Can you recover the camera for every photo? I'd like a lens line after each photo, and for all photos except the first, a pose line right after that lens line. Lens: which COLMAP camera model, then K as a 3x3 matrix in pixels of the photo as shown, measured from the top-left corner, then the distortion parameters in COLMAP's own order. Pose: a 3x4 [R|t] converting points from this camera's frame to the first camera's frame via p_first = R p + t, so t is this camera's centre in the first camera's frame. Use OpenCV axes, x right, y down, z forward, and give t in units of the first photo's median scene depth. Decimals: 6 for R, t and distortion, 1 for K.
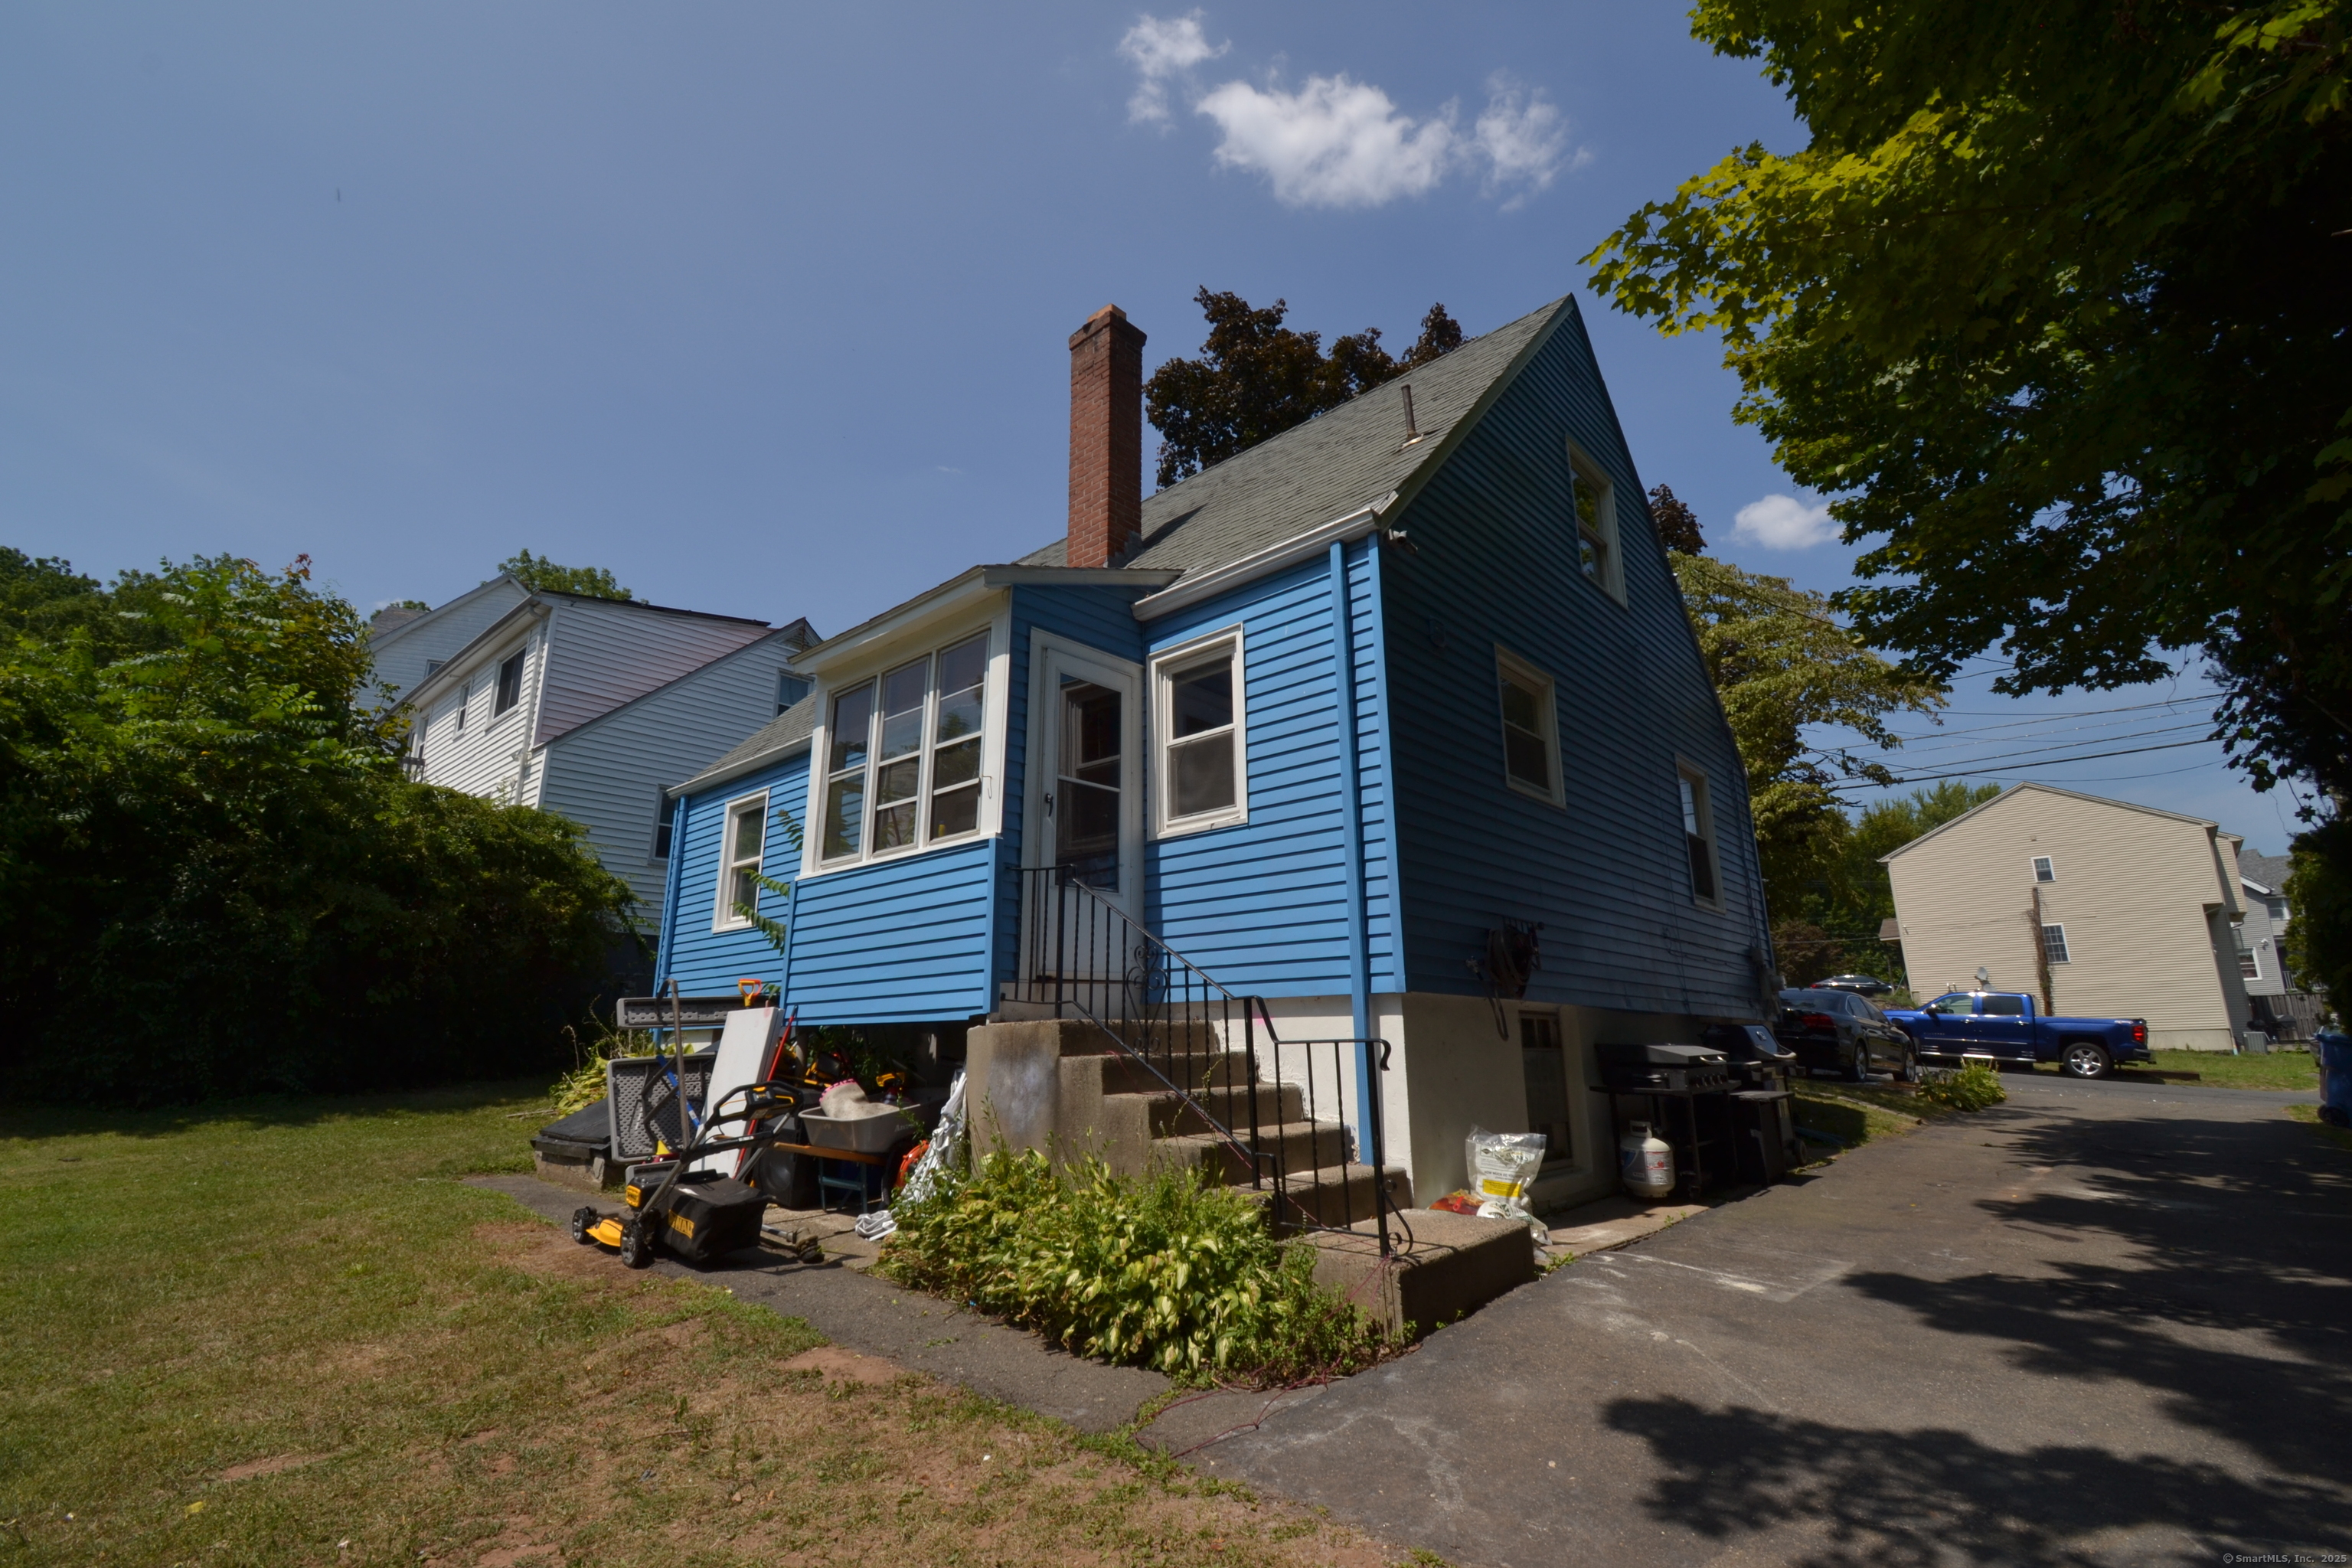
lens RADIAL K [[1043.5, 0, 1169.4], [0, 1043.5, 781.3], [0, 0, 1]] dist [-0.014399, -0.000890]
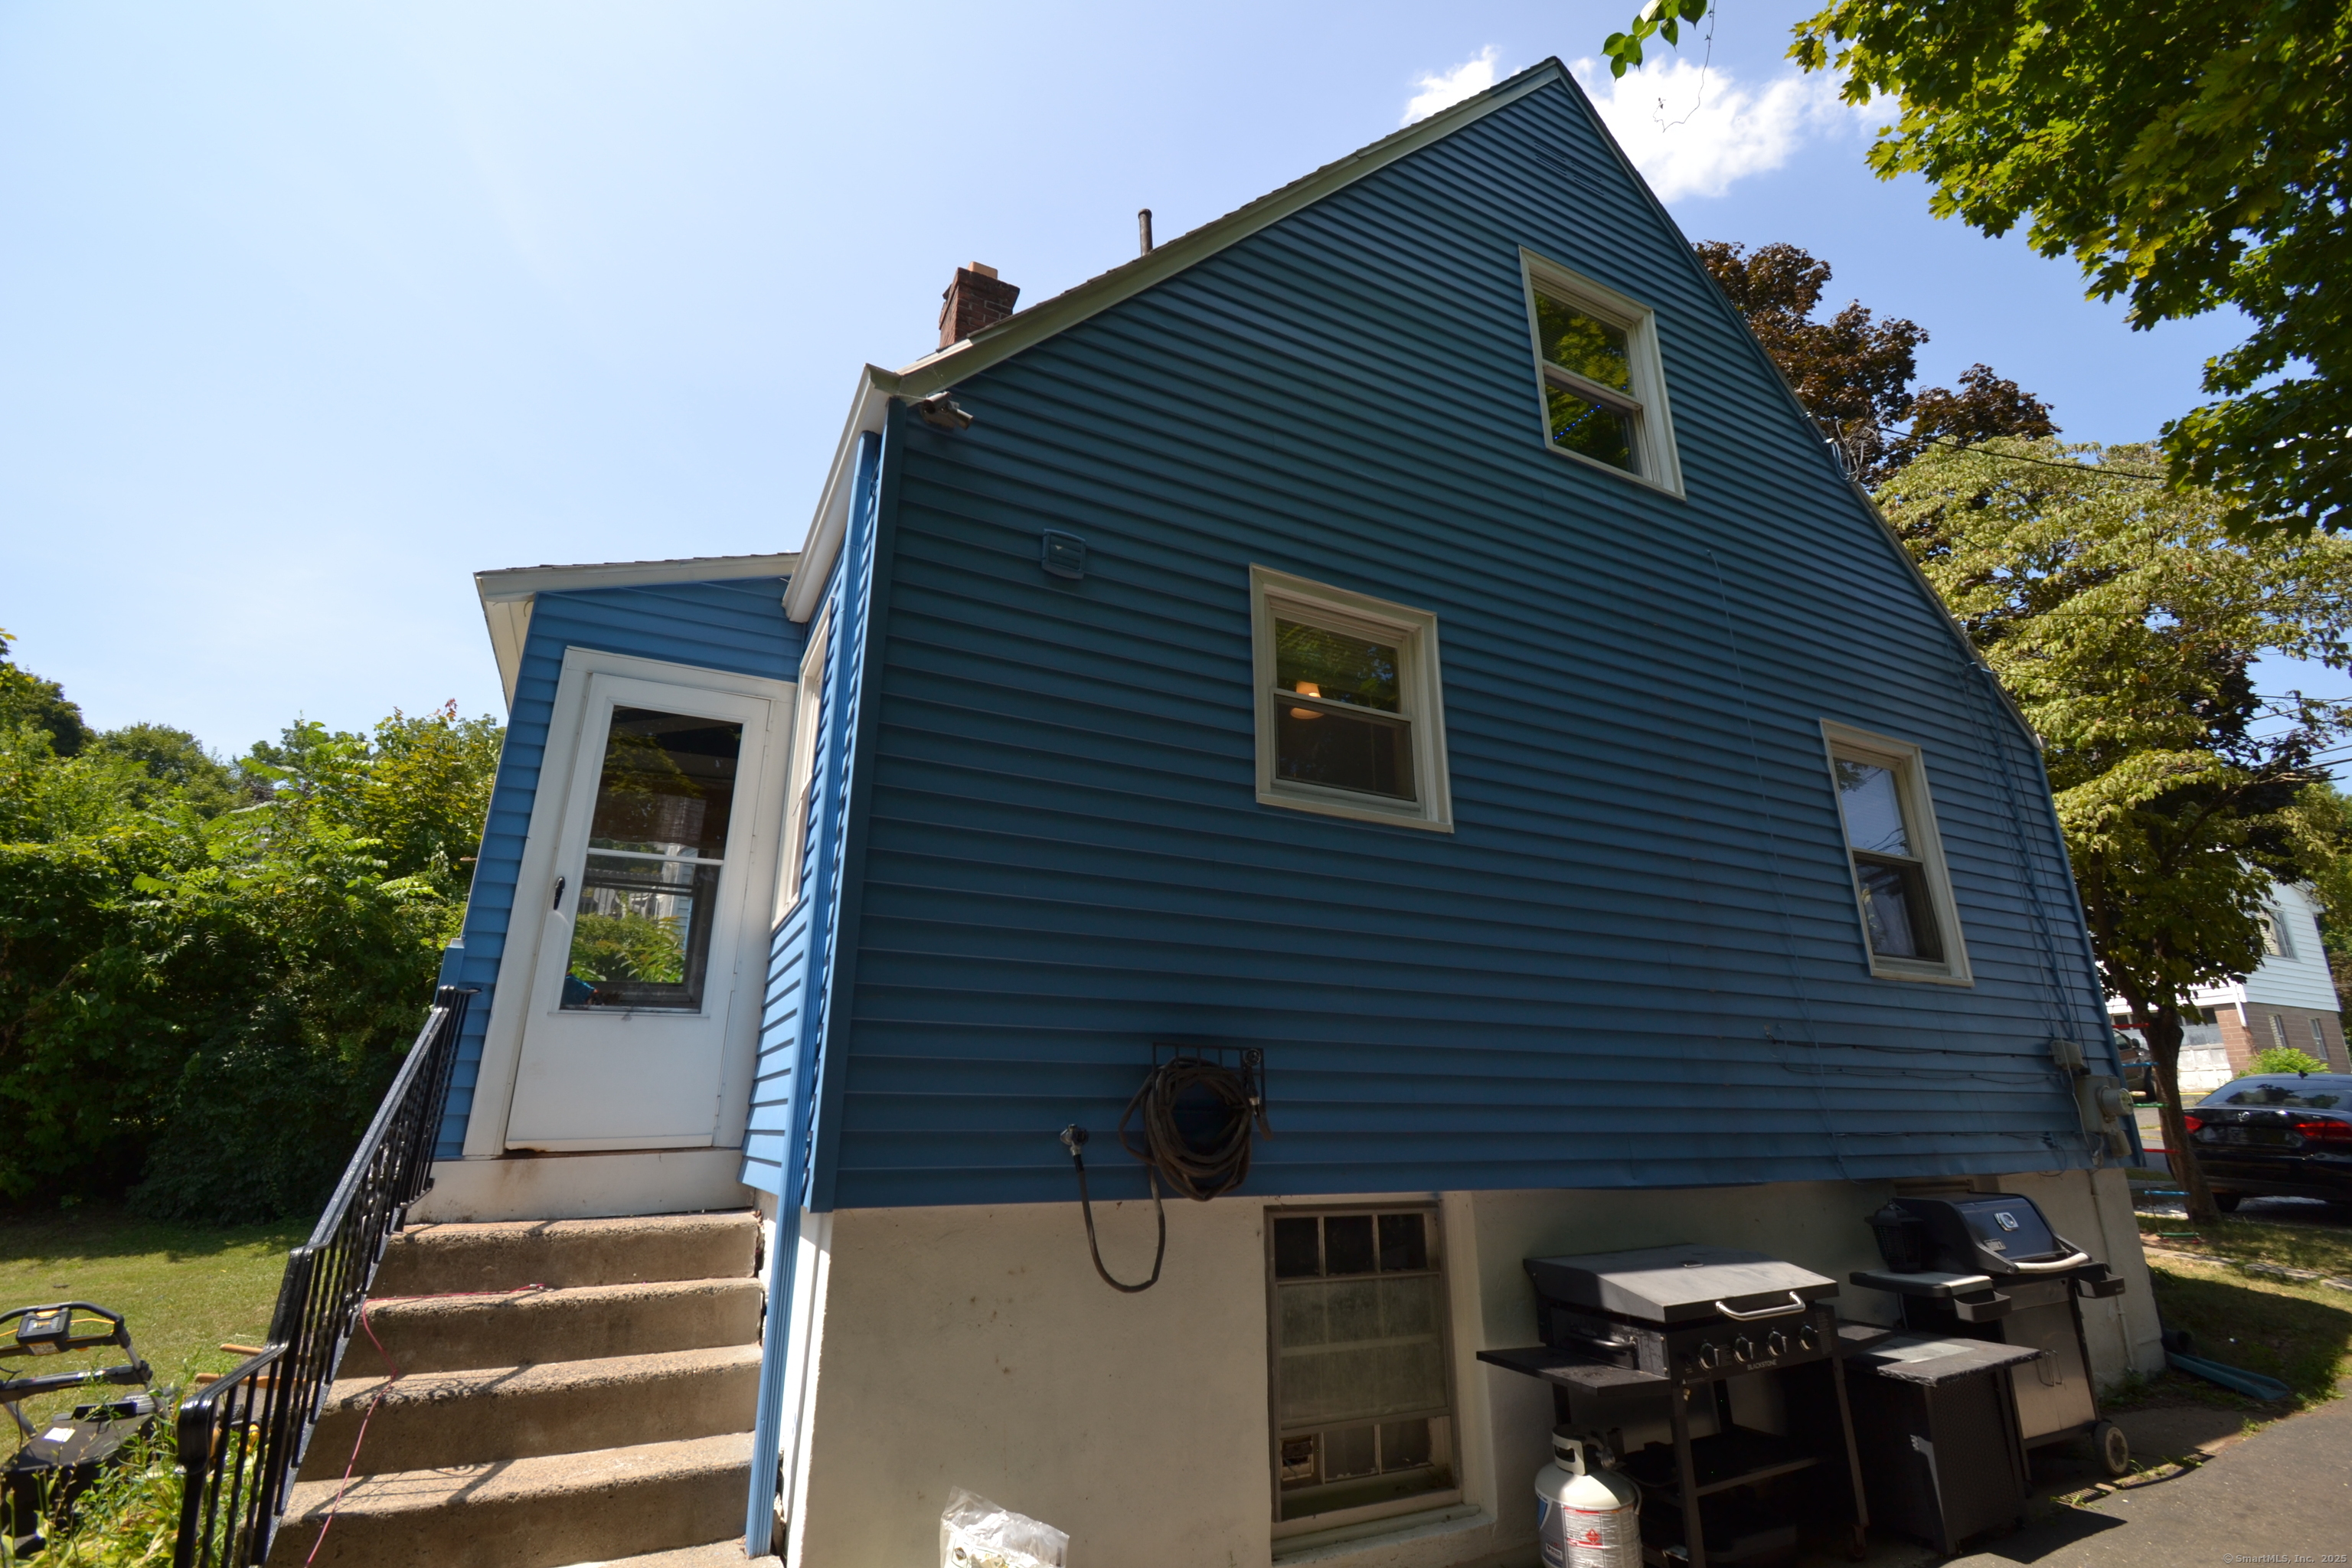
lens RADIAL K [[1043.5, 0, 1178.4], [0, 1043.5, 787.1], [0, 0, 1]] dist [-0.014399, -0.000890]
pose [[0.938560, -0.101314, -0.329911, 0.339898], [0.081269, 0.993939, -0.074033, 0.025440], [0.335412, 0.042673, 0.941105, 0.321421]]
